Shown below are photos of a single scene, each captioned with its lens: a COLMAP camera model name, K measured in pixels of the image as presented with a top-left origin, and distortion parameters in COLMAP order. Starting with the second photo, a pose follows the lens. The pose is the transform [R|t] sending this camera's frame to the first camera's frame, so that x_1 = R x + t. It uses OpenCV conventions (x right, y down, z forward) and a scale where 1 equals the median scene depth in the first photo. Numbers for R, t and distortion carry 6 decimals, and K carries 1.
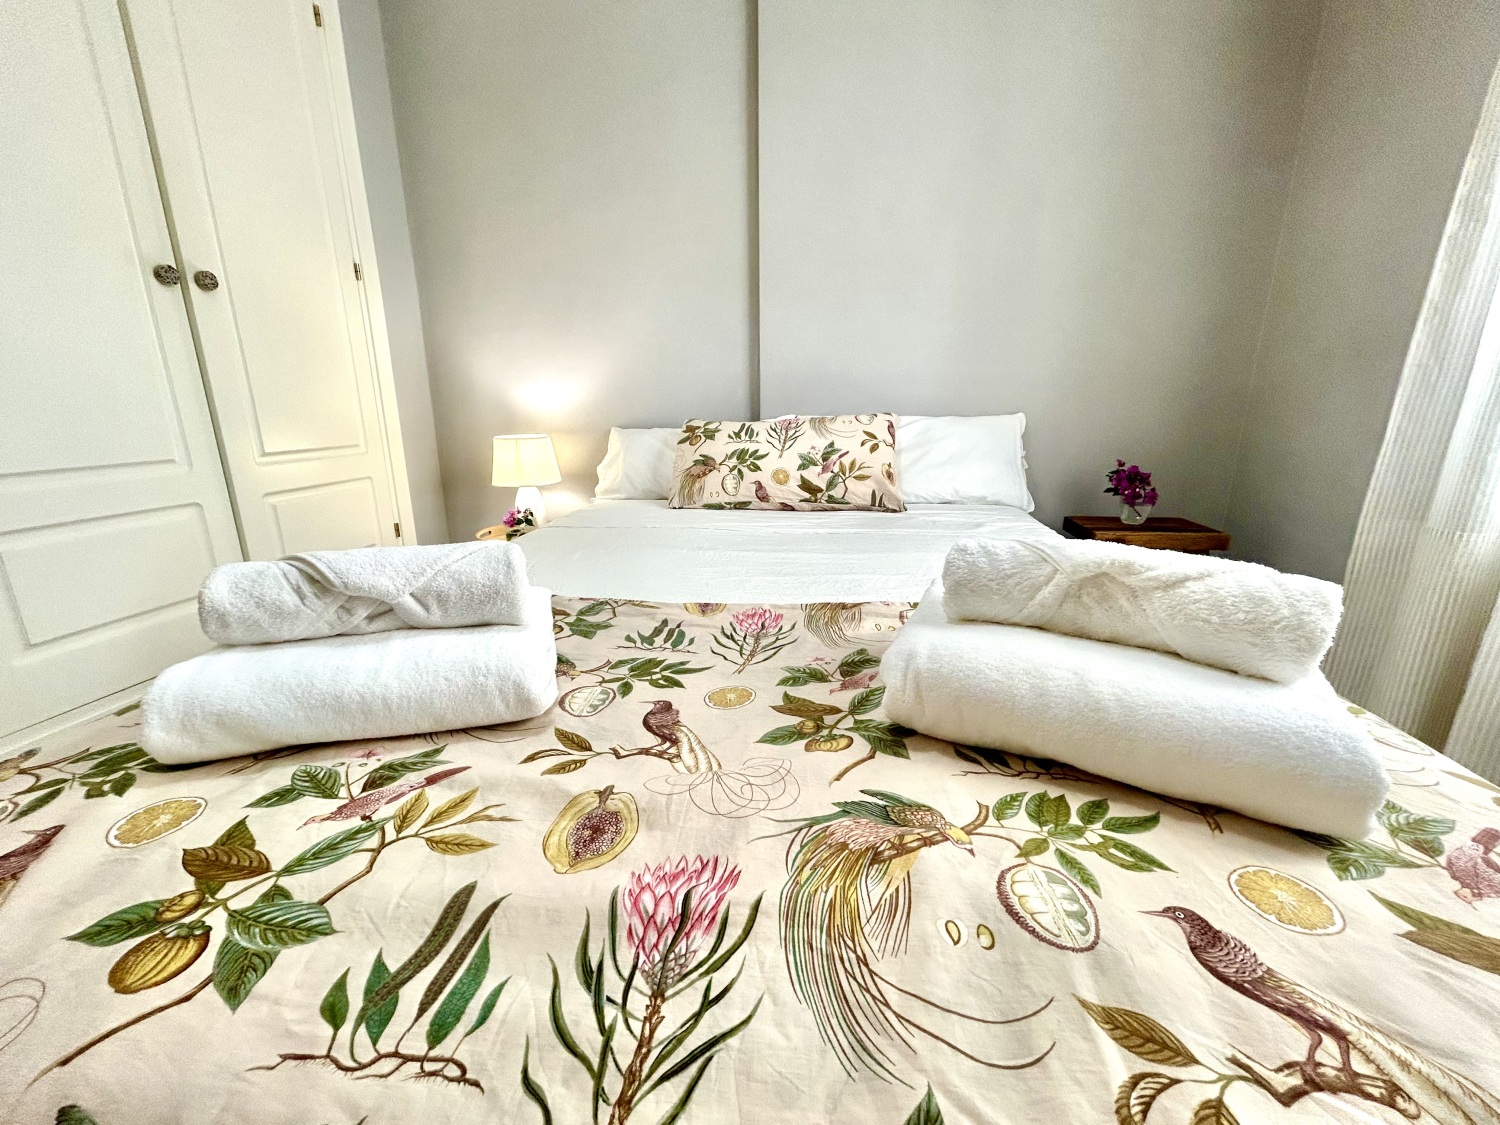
lens RADIAL K [[603.8, 0, 749.2], [0, 603.8, 564.8], [0, 0, 1]] dist [0.000537, 0.000943]
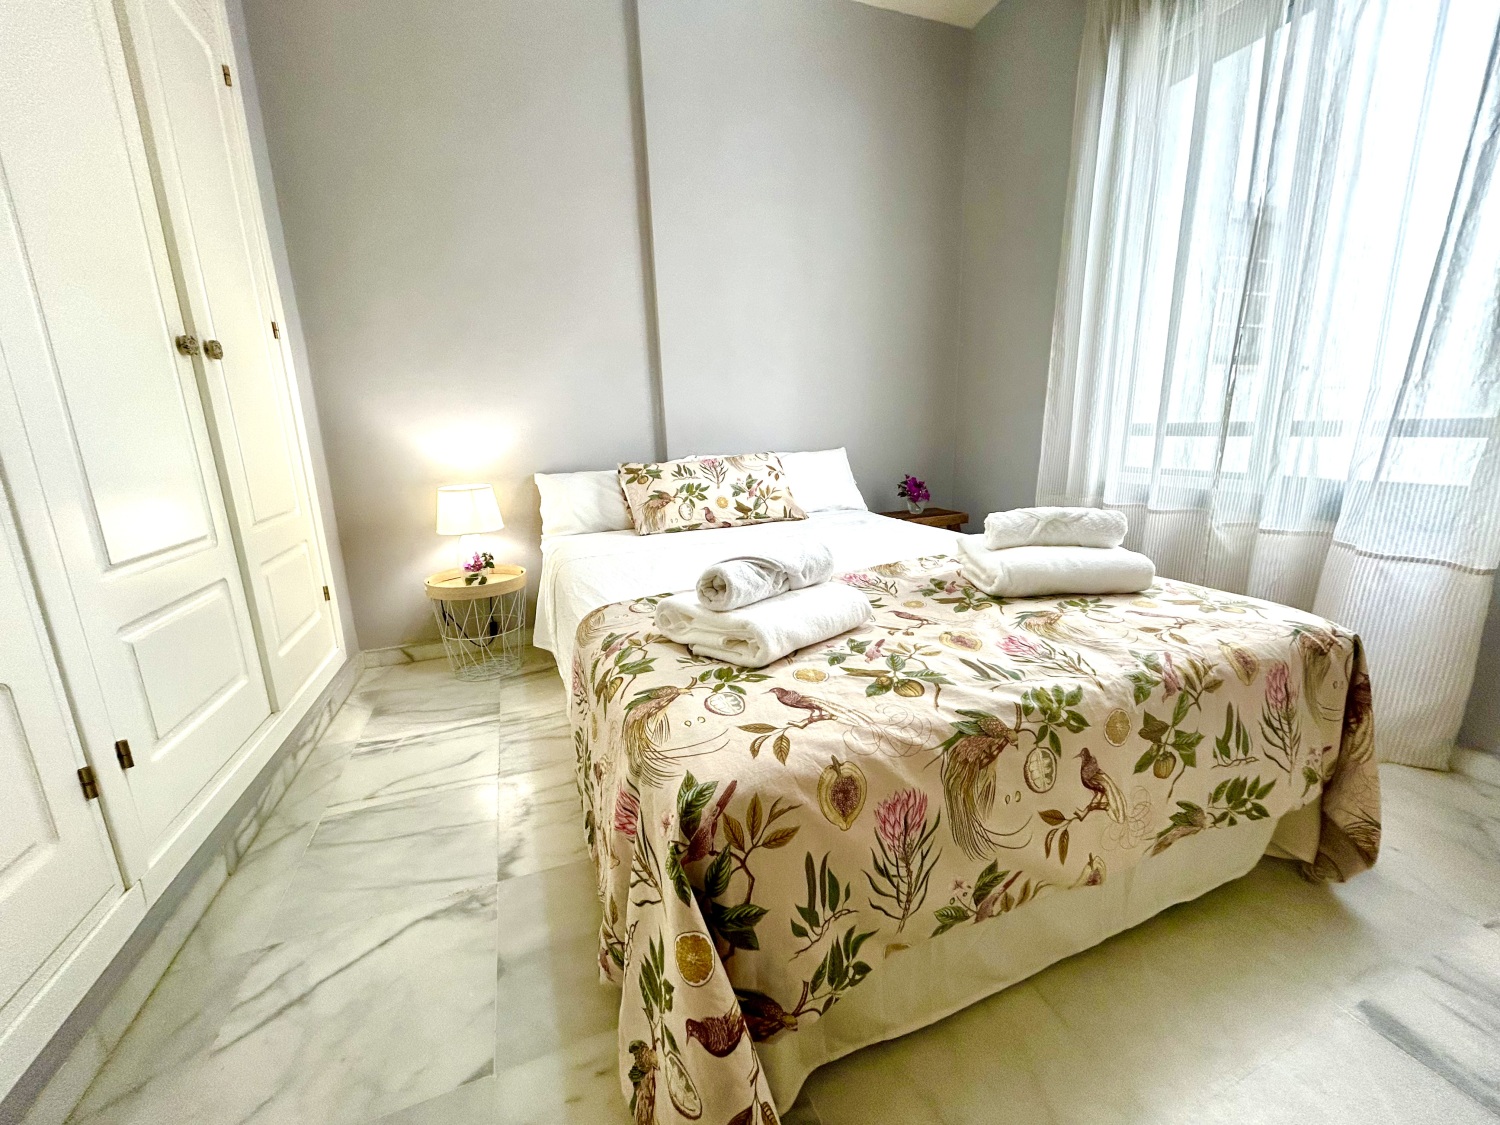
lens RADIAL K [[603.8, 0, 751.8], [0, 603.8, 565.1], [0, 0, 1]] dist [0.000537, 0.000943]
pose [[0.871177, -0.132479, 0.472758, -0.535612], [0.153249, 0.988172, -0.005488, 0.008048], [-0.466440, 0.077231, 0.881175, -0.192523]]
